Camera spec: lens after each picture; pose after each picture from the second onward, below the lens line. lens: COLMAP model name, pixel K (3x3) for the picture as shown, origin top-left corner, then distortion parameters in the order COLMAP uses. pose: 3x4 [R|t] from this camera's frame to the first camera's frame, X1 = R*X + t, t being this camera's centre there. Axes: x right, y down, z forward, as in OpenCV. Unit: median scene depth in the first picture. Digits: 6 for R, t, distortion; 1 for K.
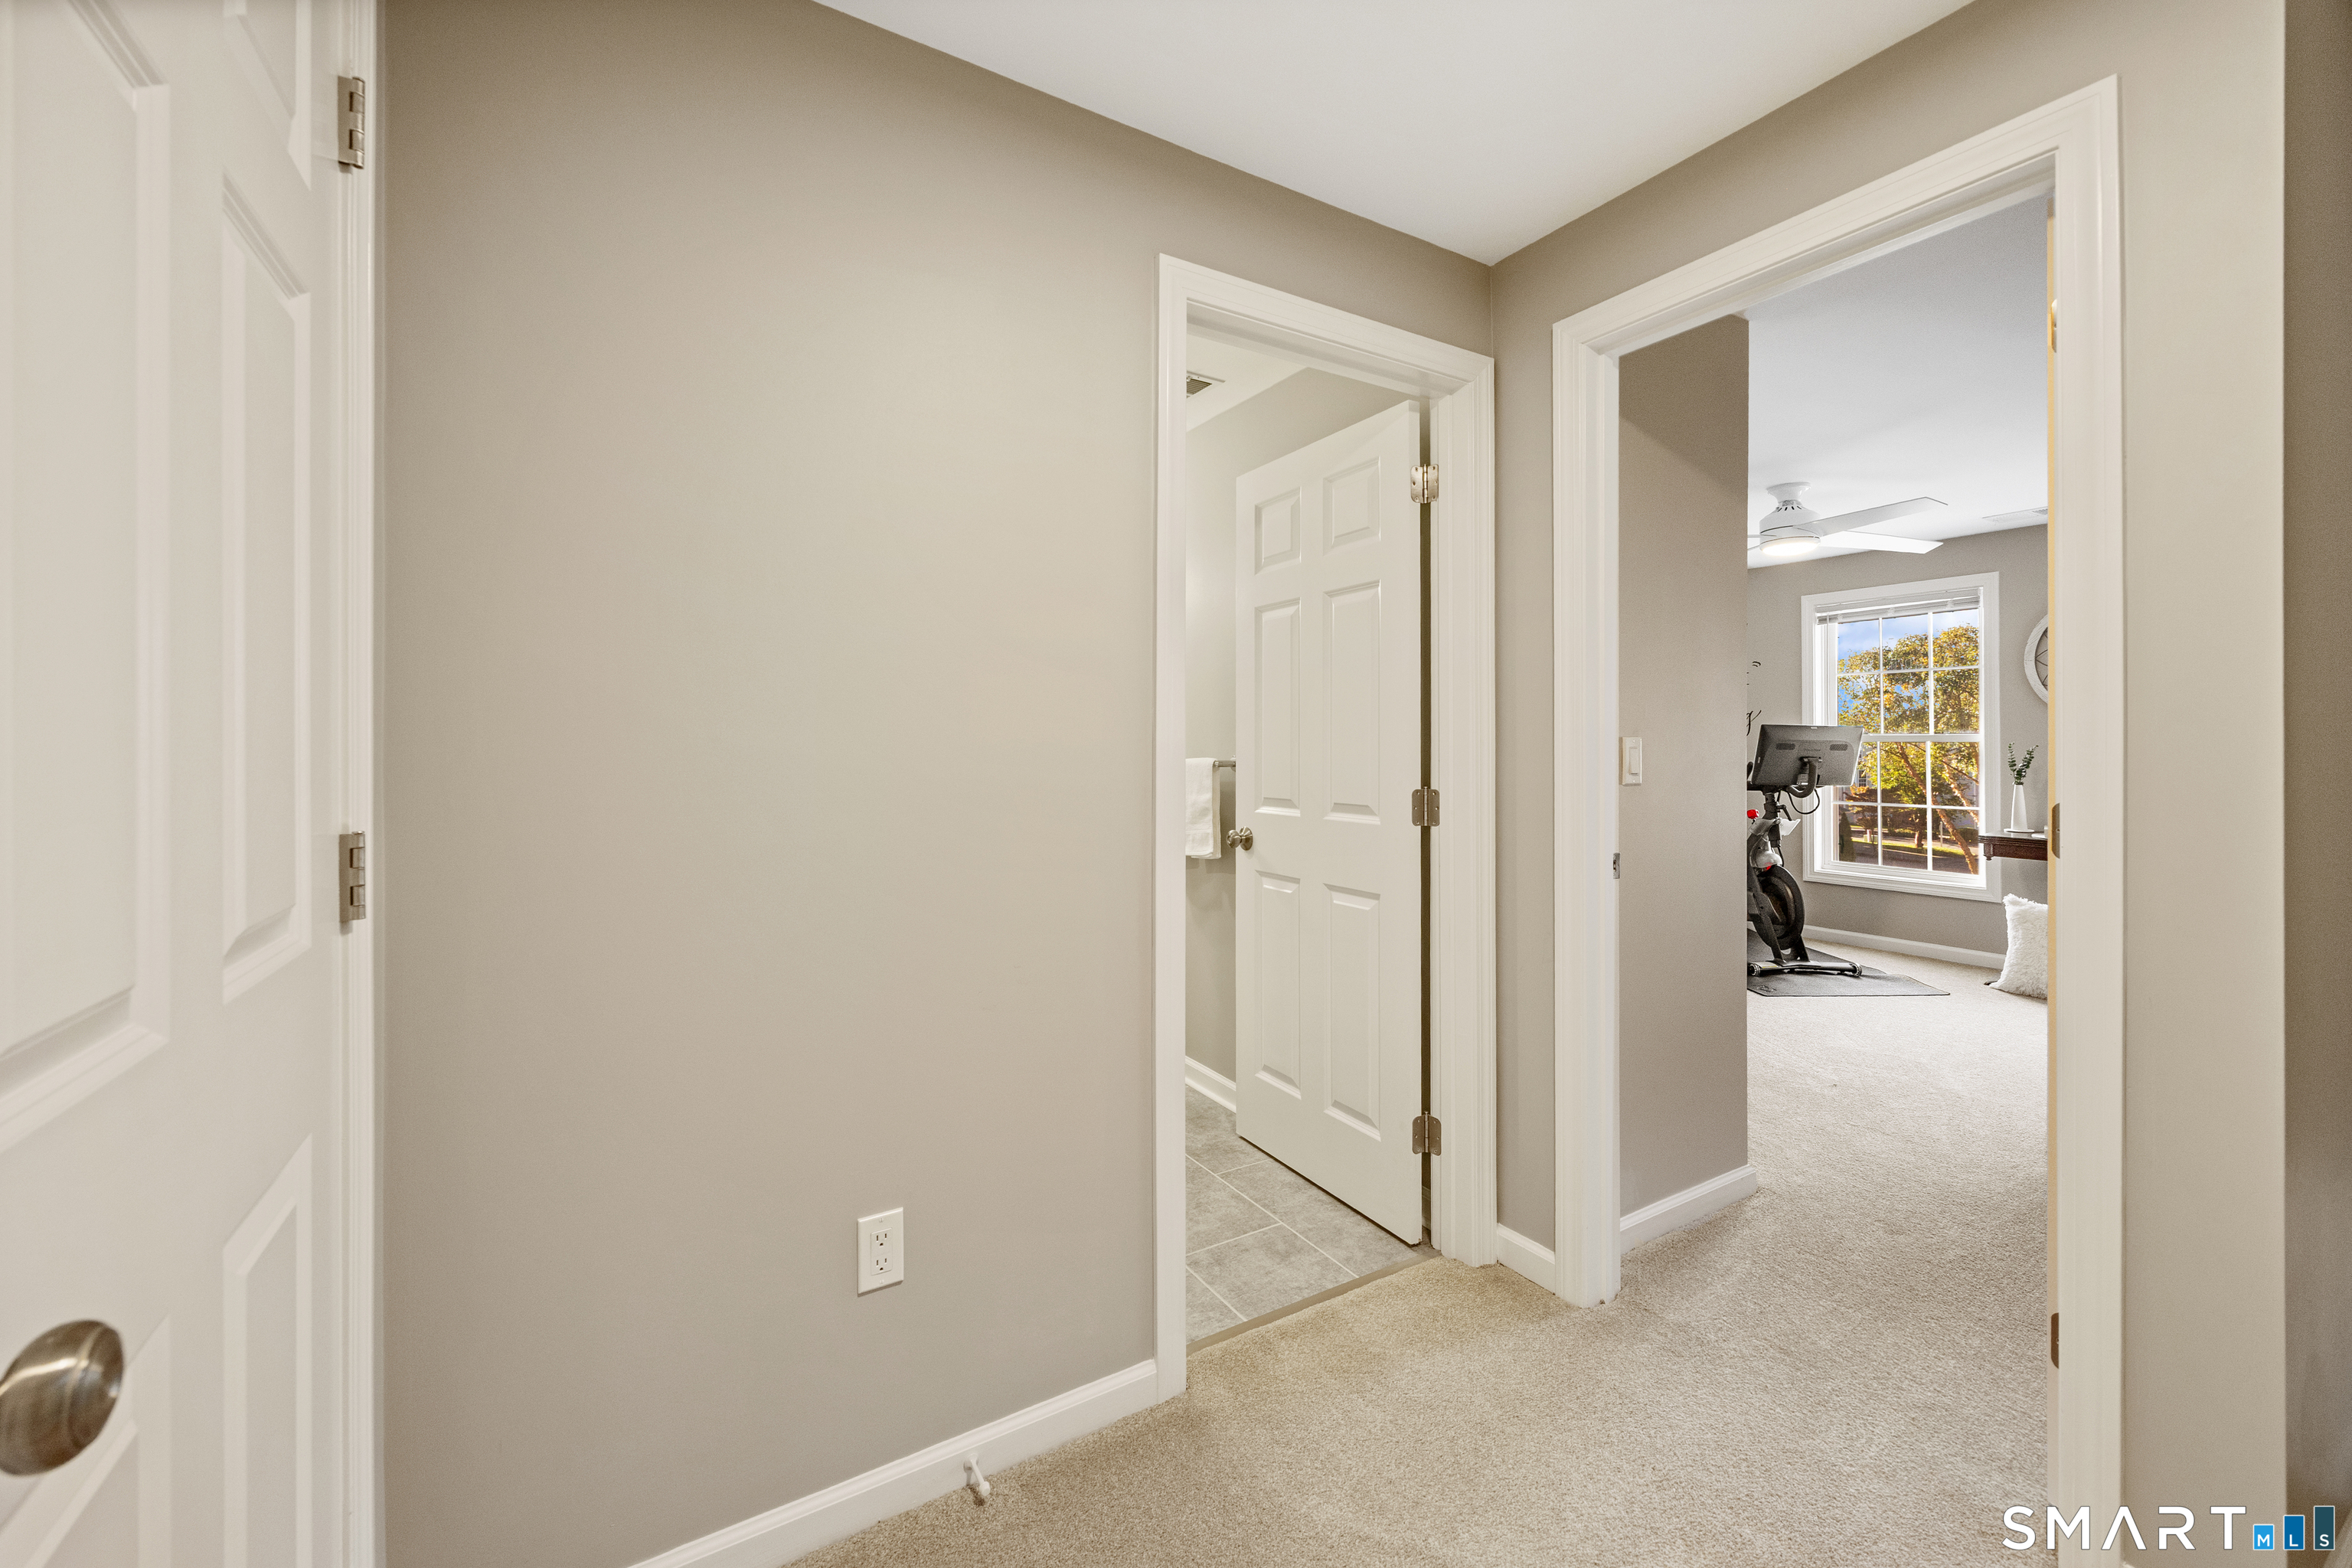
lens RADIAL K [[926.9, 0, 1177.8], [0, 926.9, 730.2], [0, 0, 1]] dist [-0.000248, -0.000019]
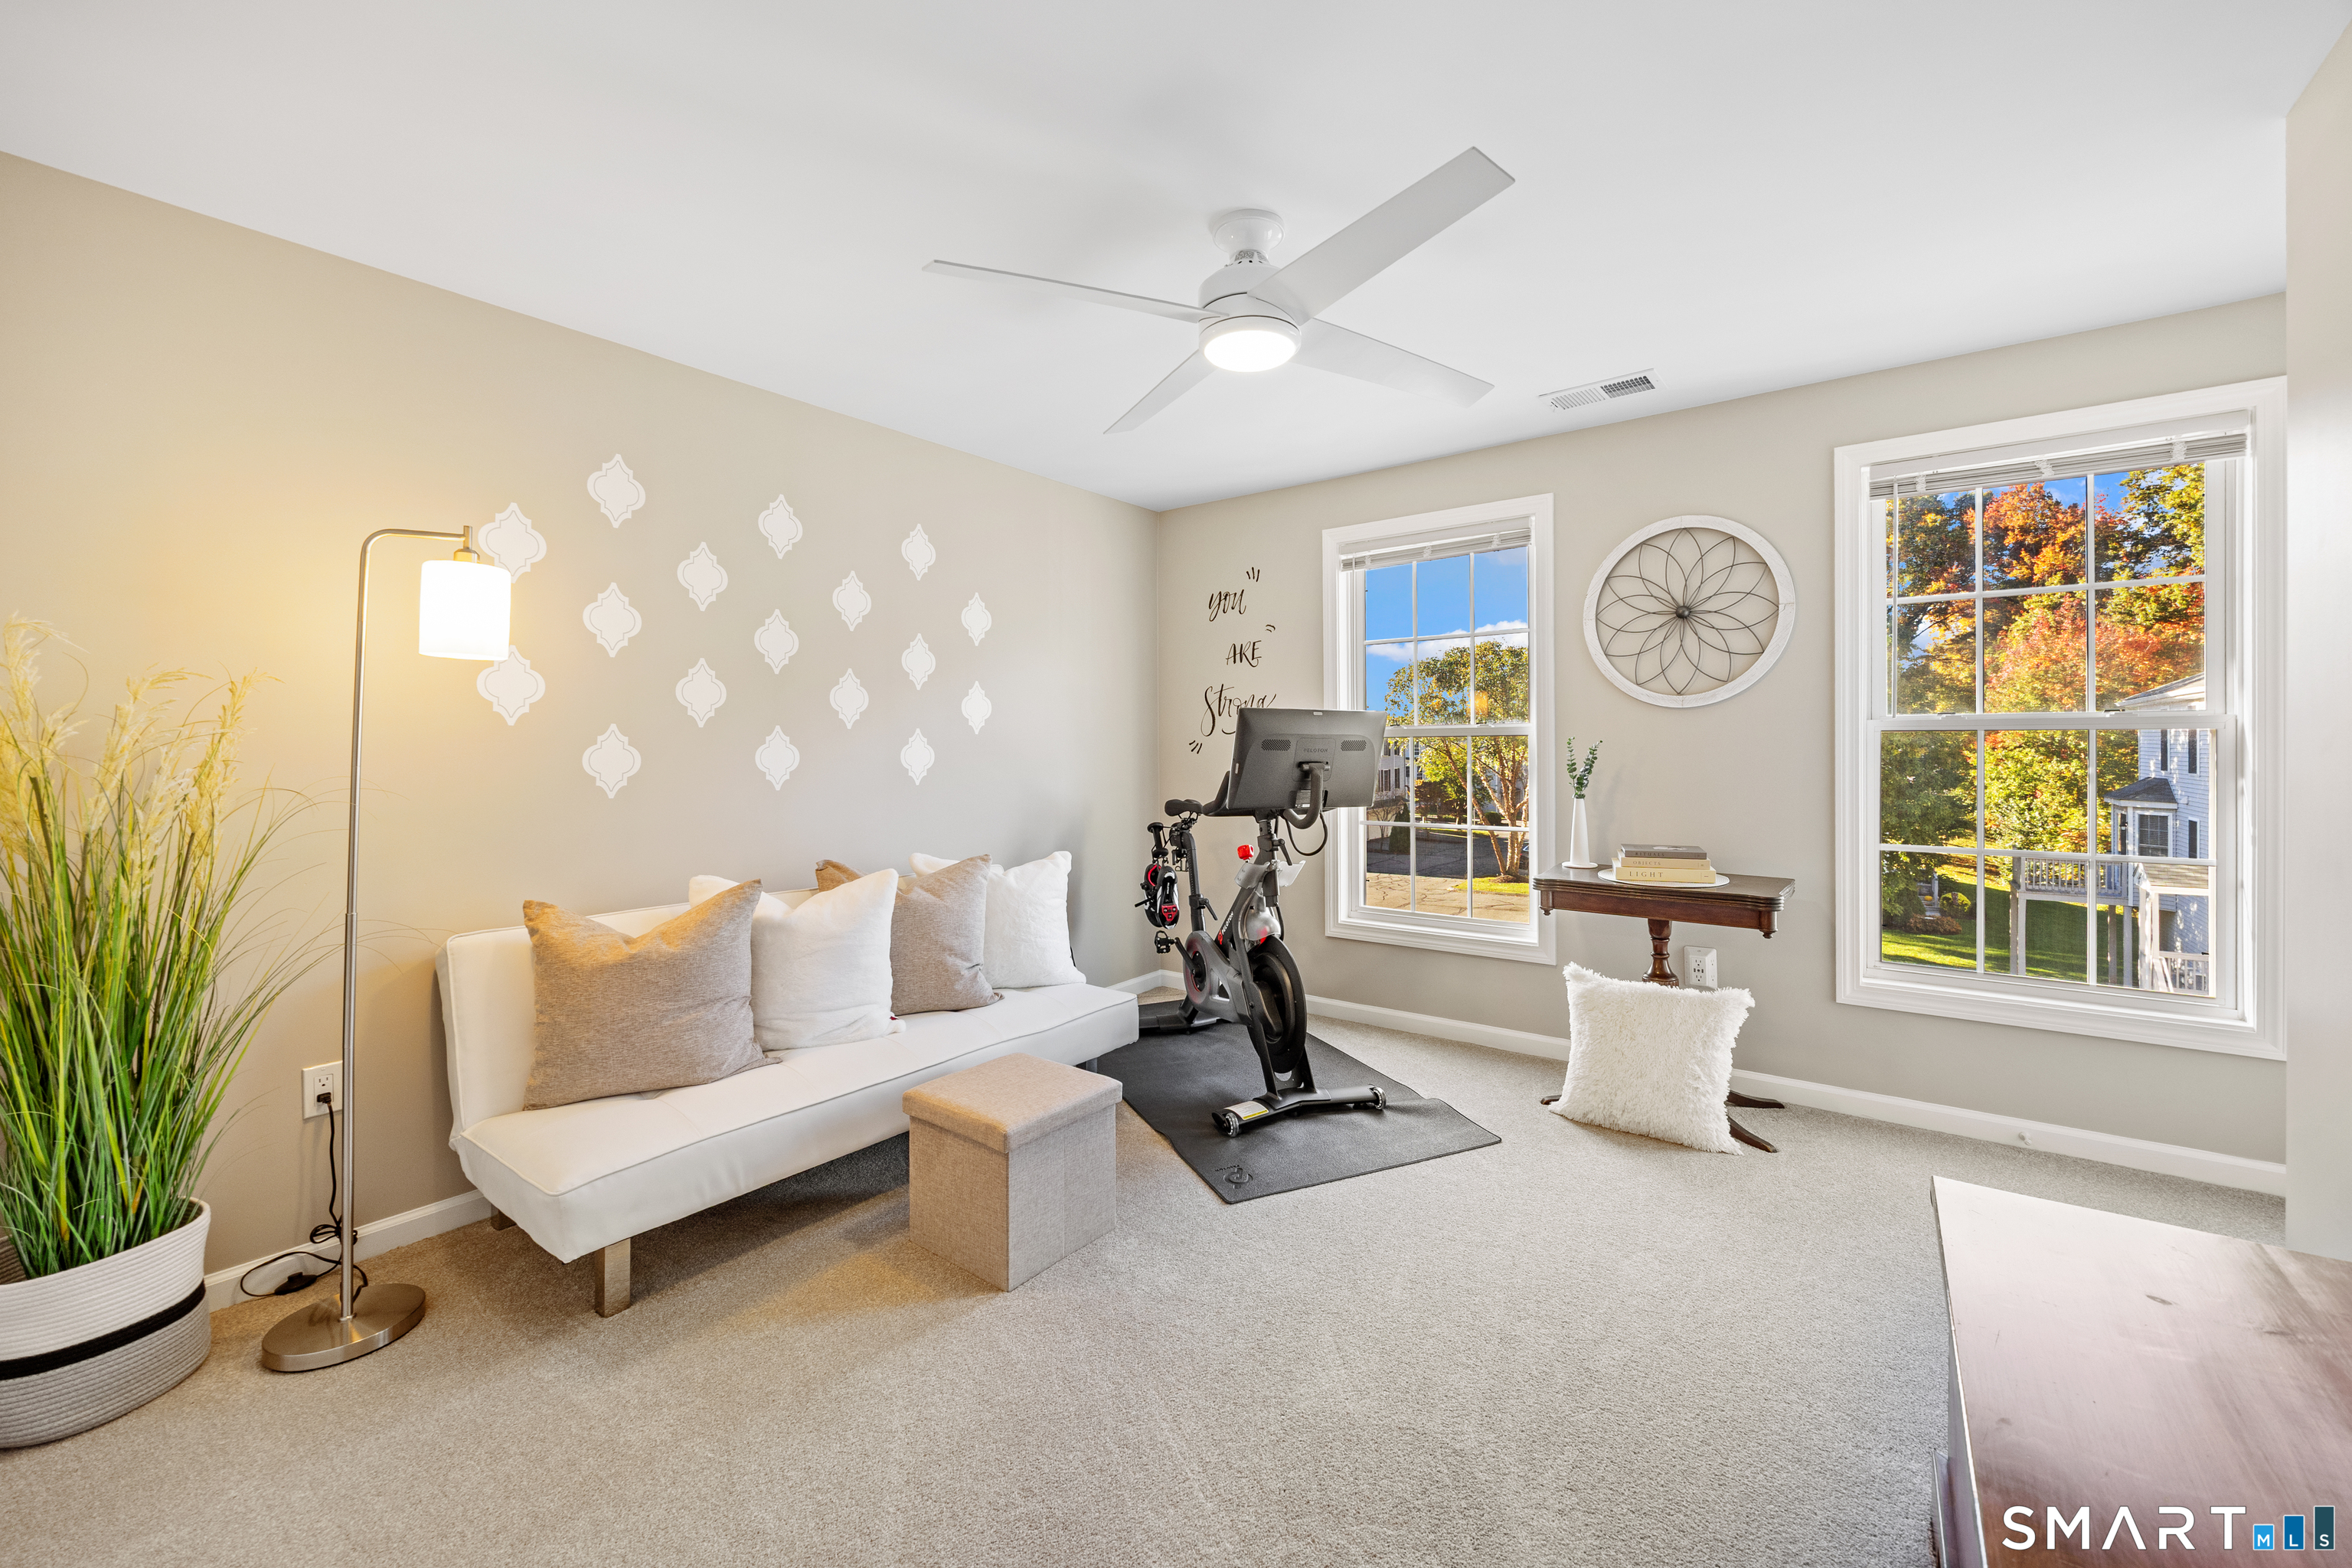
lens RADIAL K [[924.9, 0, 1174.3], [0, 924.9, 739.7], [0, 0, 1]] dist [-0.002678, -0.000264]
pose [[0.930338, -0.006001, 0.366655, 0.363544], [0.003371, 0.999964, 0.007814, 0.008900], [-0.366688, -0.006034, 0.930324, 0.455380]]
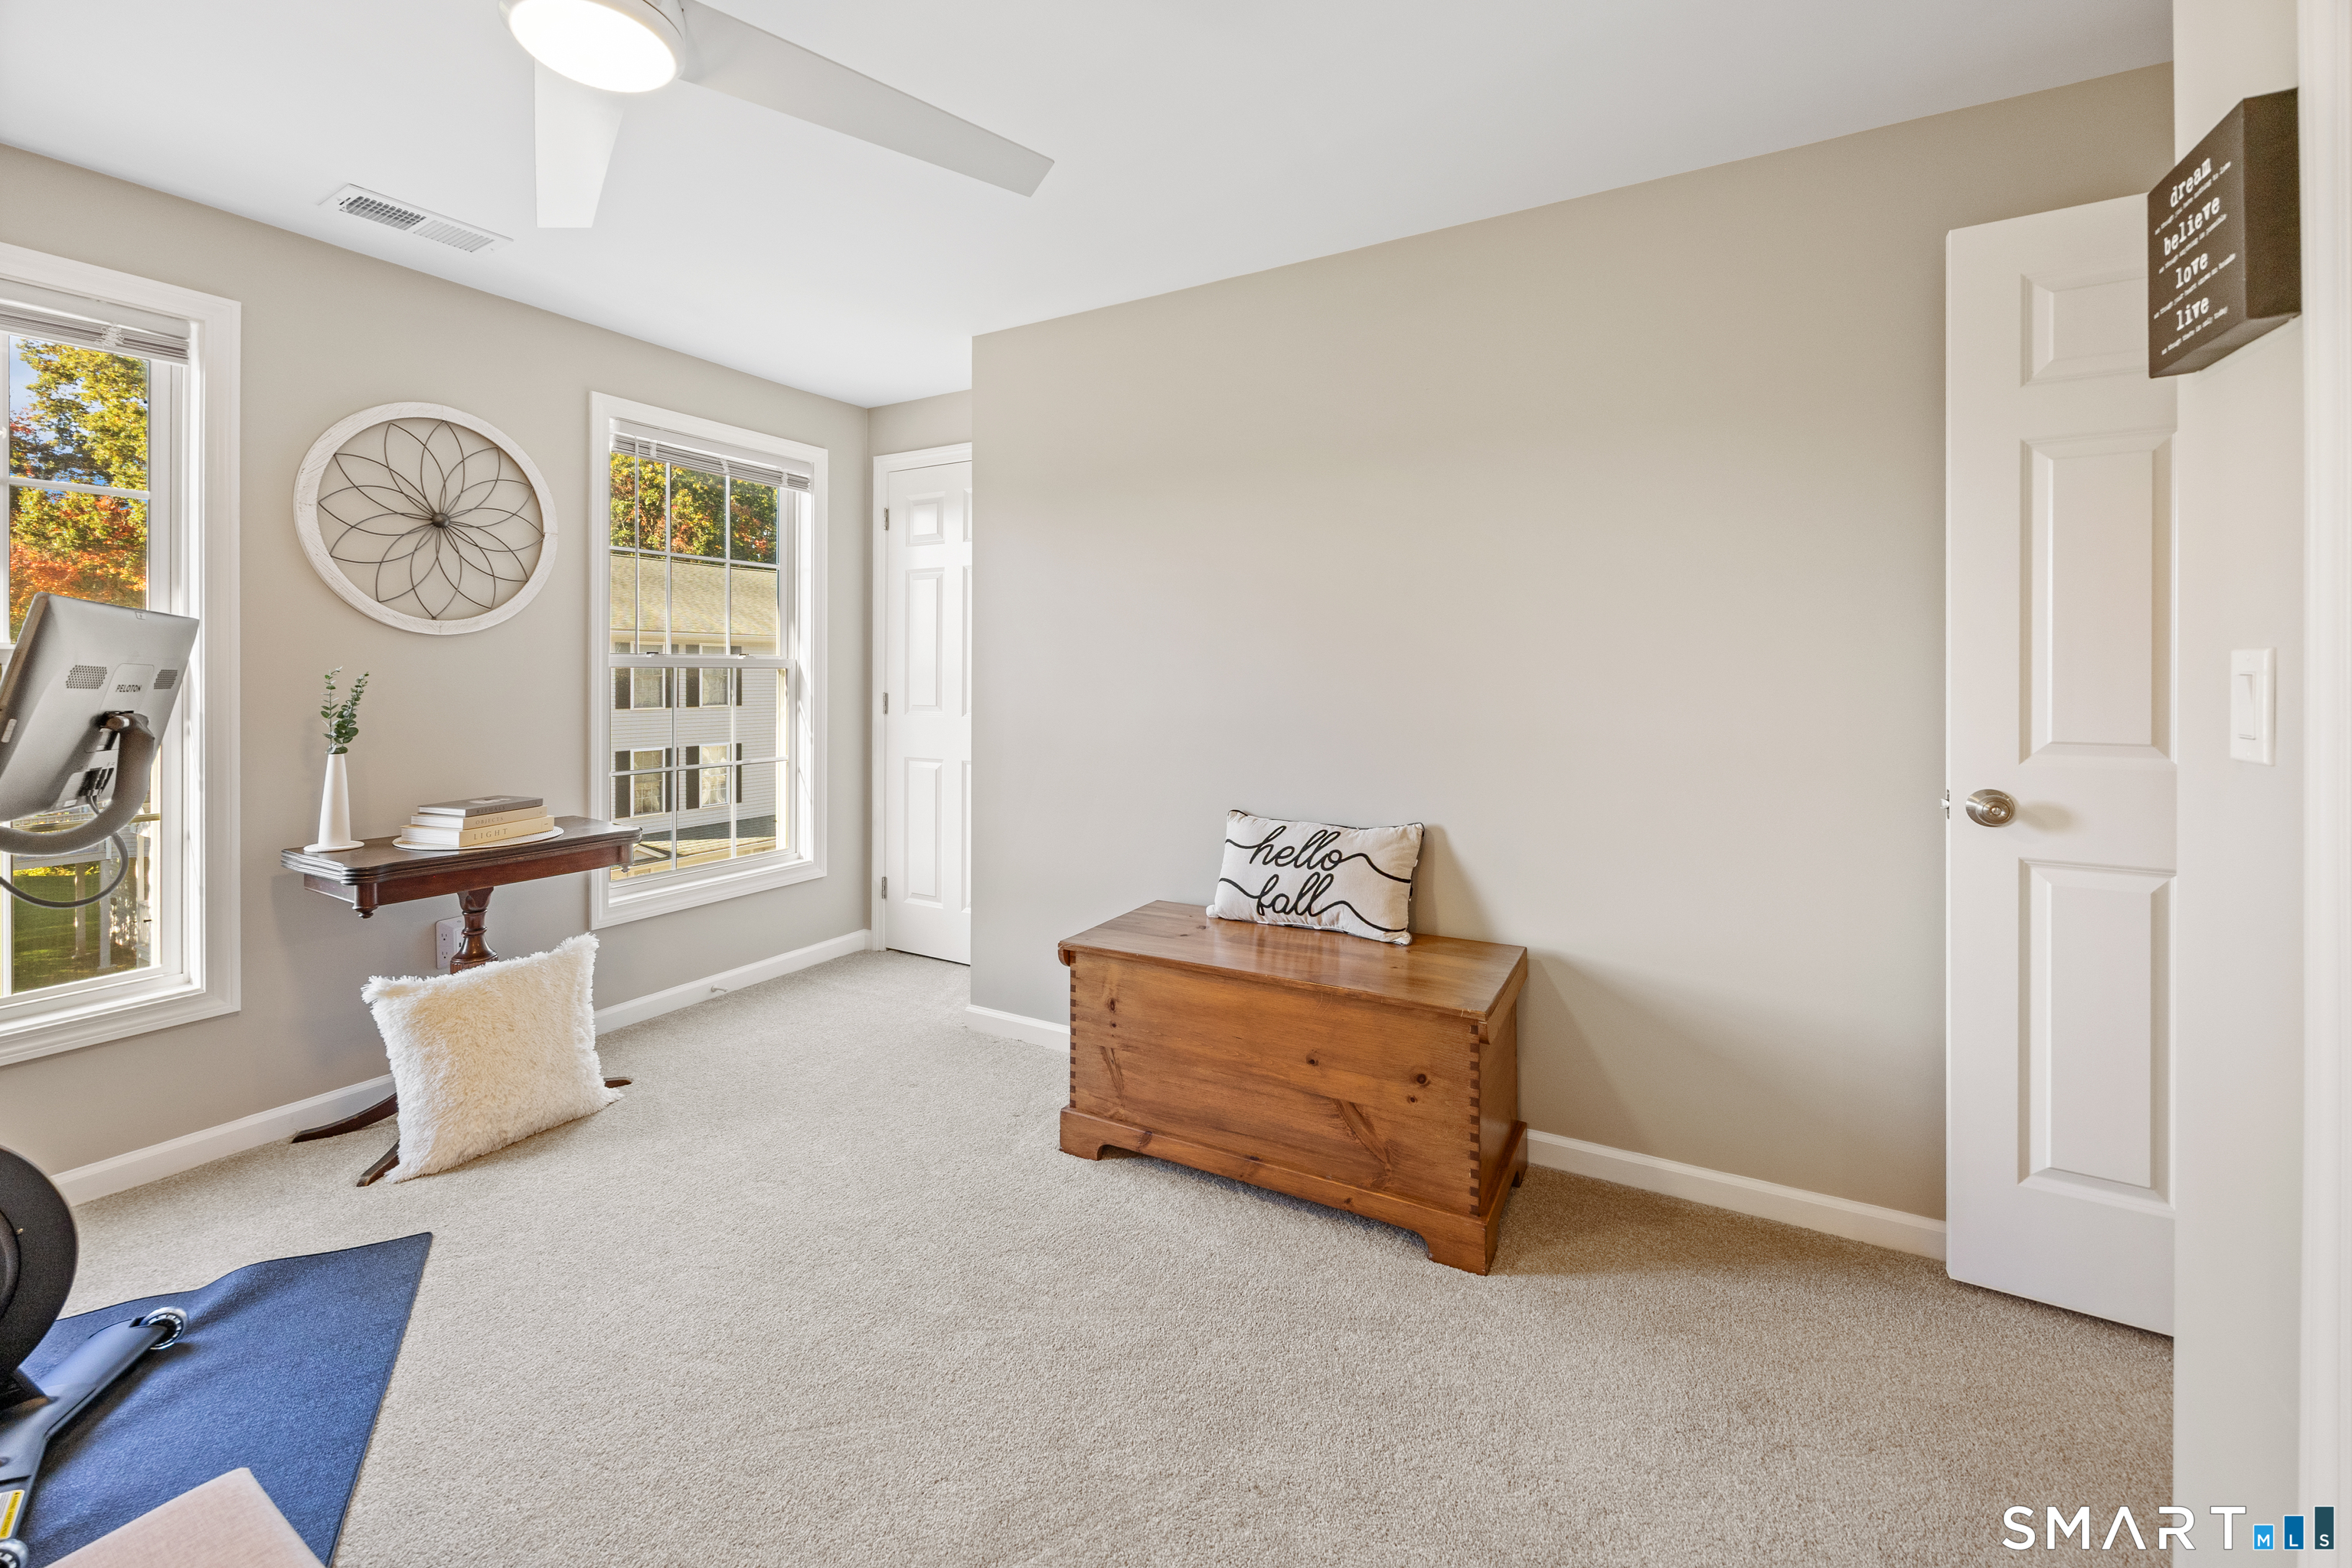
lens RADIAL K [[958.3, 0, 1178.3], [0, 958.3, 678.6], [0, 0, 1]] dist [-0.001662, -0.000247]
pose [[-0.492518, -0.006296, 0.870280, 0.234112], [-0.009633, 0.999952, 0.001782, 0.012987], [-0.870249, -0.007505, -0.492555, 0.825882]]
